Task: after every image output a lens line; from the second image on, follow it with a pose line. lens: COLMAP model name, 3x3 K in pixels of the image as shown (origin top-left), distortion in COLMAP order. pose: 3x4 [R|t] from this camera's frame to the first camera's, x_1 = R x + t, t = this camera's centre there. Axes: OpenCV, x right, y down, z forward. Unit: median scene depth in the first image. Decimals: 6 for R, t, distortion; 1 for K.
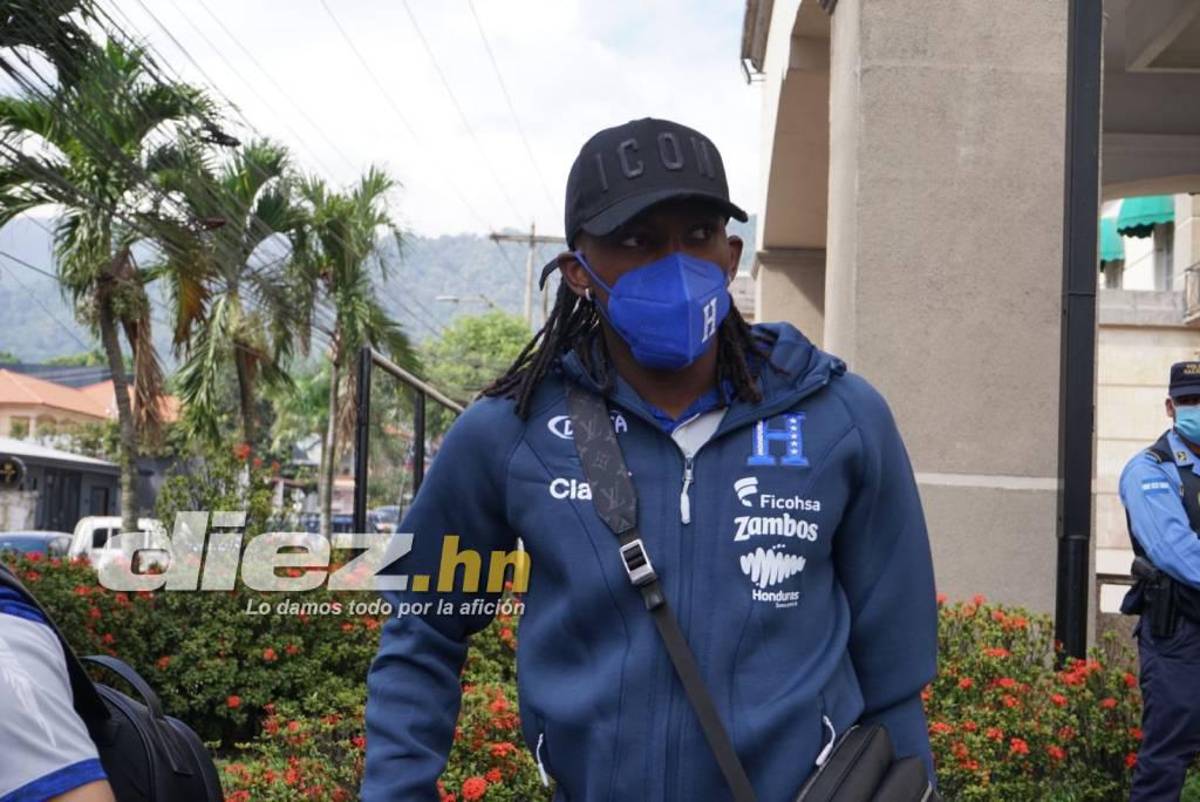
lens RADIAL K [[1800.3, 0, 600.0], [0, 1800.3, 401.0], [0, 0, 1]] dist [-0.003286, 0.023217]
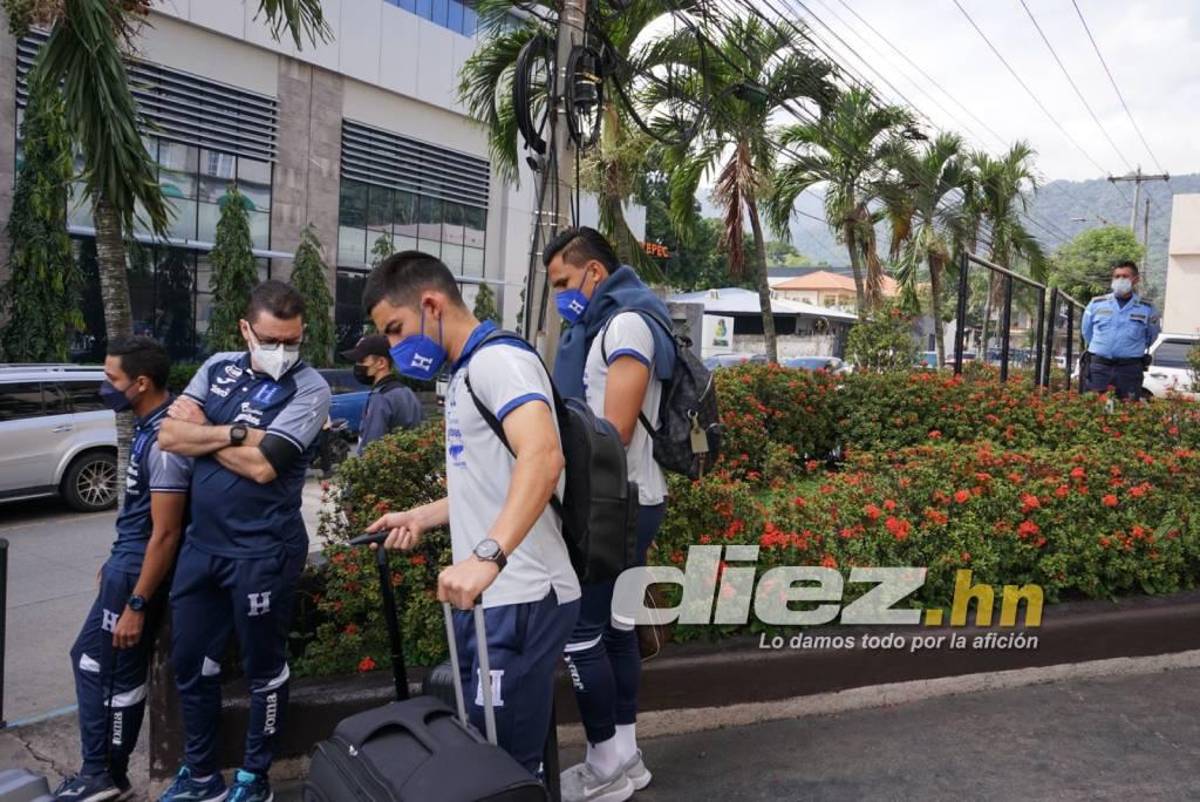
lens RADIAL K [[971.1, 0, 600.0], [0, 971.1, 401.0], [0, 0, 1]] dist [-0.002836, 0.015791]
pose [[0.850969, 0.041362, -0.523585, 0.037195], [0.020333, 0.993553, 0.111534, 0.000984], [0.524822, -0.105558, 0.844641, -0.001639]]
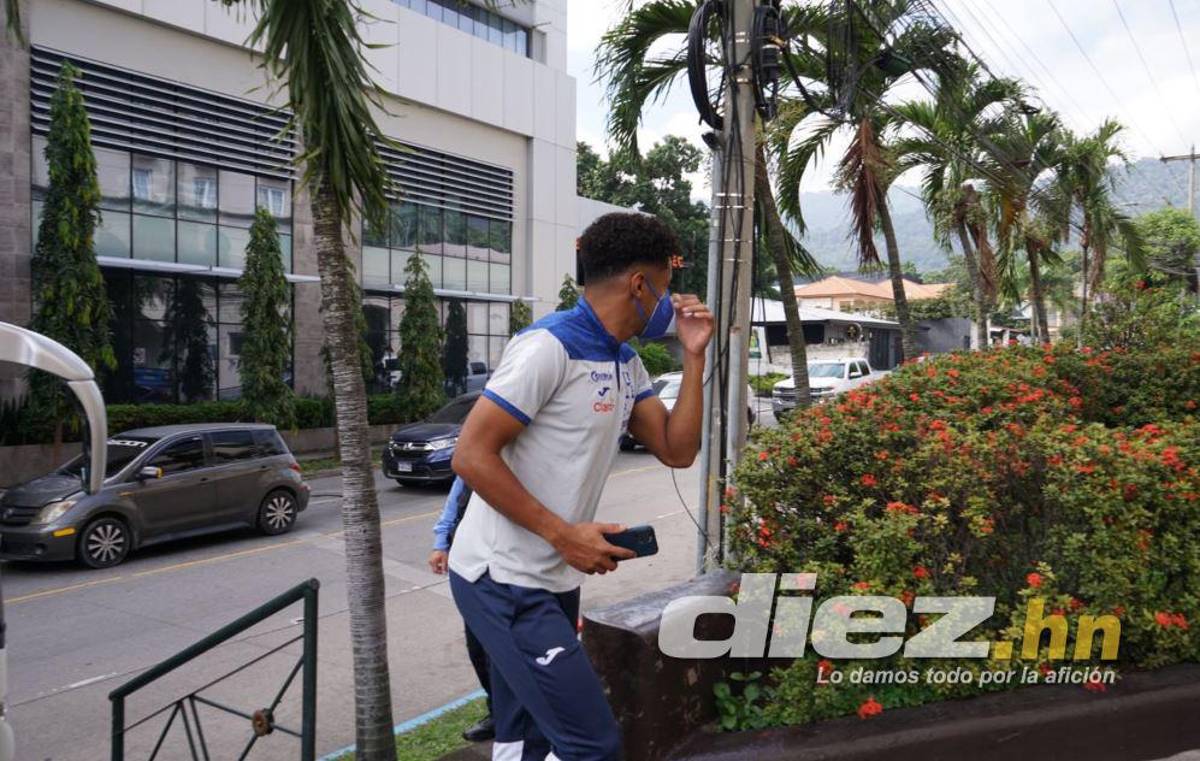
lens RADIAL K [[1031.5, 0, 563.0], [0, 1031.5, 374.8], [0, 0, 1]] dist [0.006679, -0.004143]
pose [[0.848920, -0.029388, -0.527703, -0.082838], [0.069827, 0.995937, 0.056866, 0.011196], [0.523888, -0.085123, 0.847523, -0.033438]]
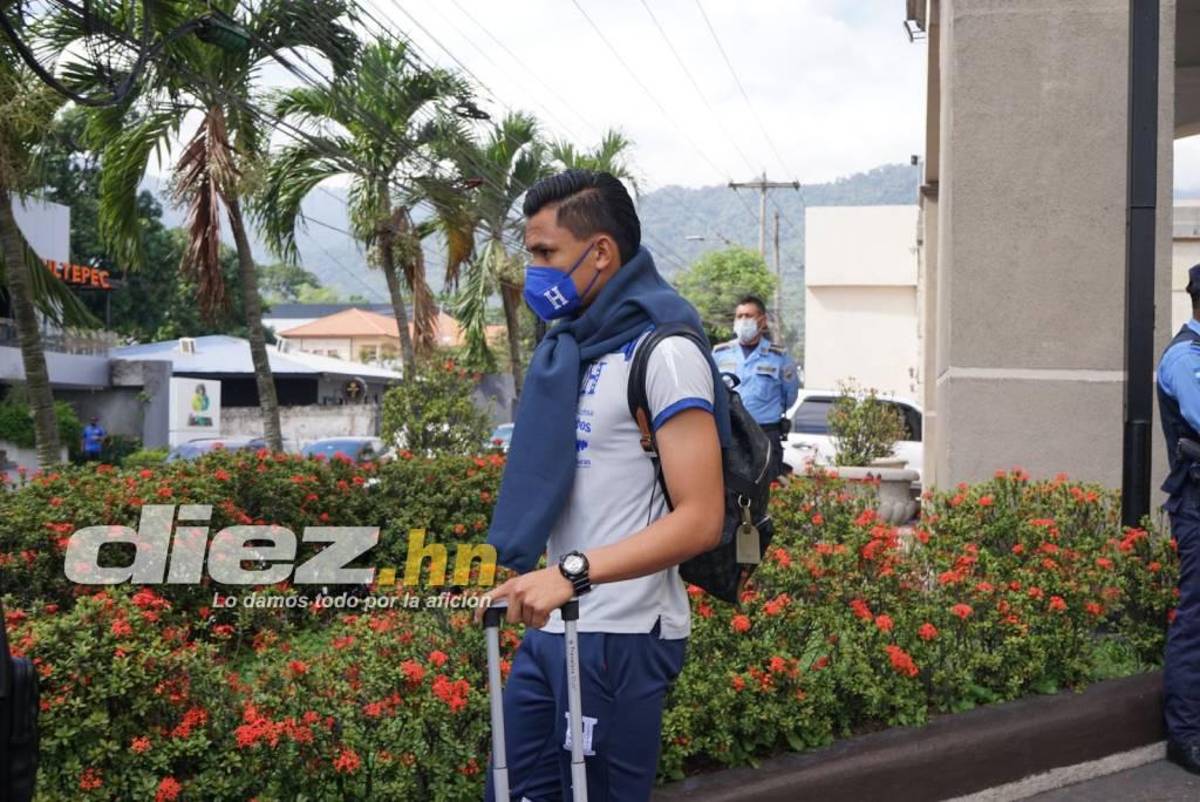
lens RADIAL K [[1476.6, 0, 600.0], [0, 1476.6, 401.0], [0, 0, 1]] dist [0.009154, 0.024608]
pose [[0.985534, -0.021411, -0.168119, 0.040416], [0.030213, 0.998294, 0.049973, 0.002598], [0.166763, -0.054329, 0.984499, 0.010796]]
